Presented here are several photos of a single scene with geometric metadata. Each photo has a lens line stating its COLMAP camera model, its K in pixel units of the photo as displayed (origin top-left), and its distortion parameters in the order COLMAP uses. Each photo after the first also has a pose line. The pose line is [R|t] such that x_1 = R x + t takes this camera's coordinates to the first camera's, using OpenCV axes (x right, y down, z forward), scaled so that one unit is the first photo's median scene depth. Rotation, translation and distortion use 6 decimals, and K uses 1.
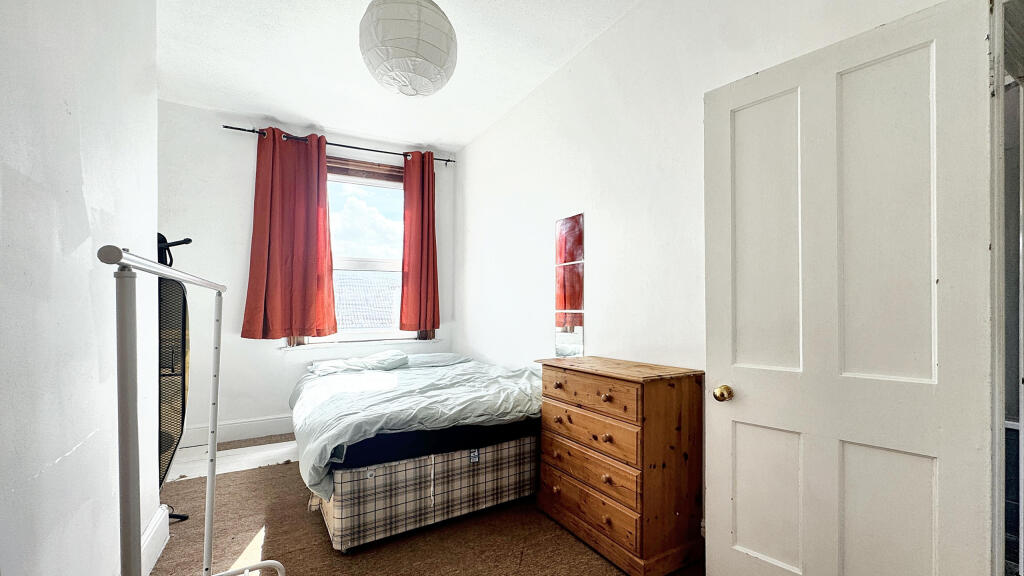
lens RADIAL K [[419.8, 0, 512.0], [0, 419.8, 288.0], [0, 0, 1]] dist [0.000449, -0.000153]
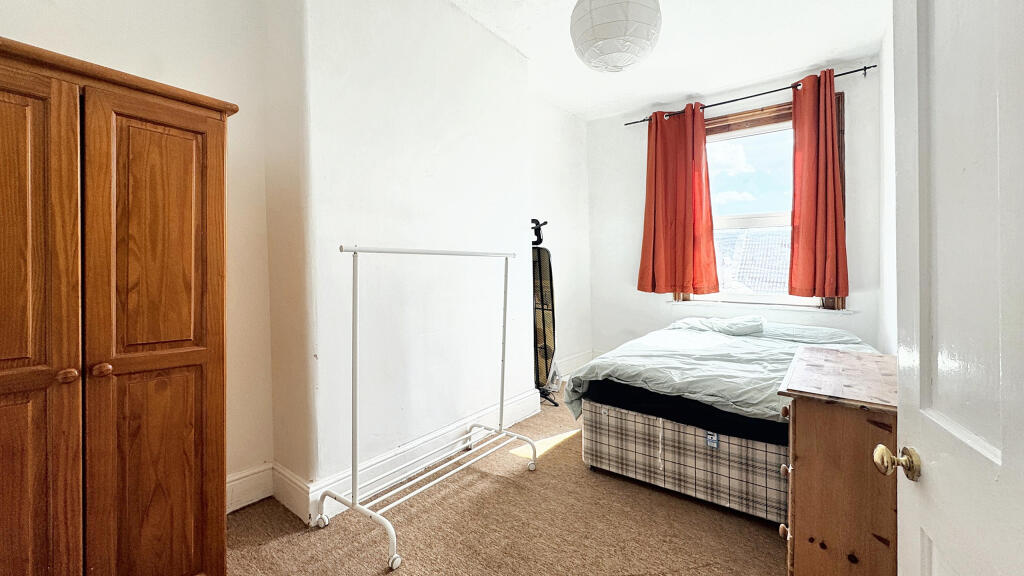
lens RADIAL K [[405.4, 0, 511.6], [0, 405.4, 261.1], [0, 0, 1]] dist [-0.000446, -0.000150]
pose [[0.397935, 0.000599, -0.917413, 0.309243], [0.033462, 0.999325, 0.015167, 0.000742], [0.916803, -0.036734, 0.397647, 0.176010]]
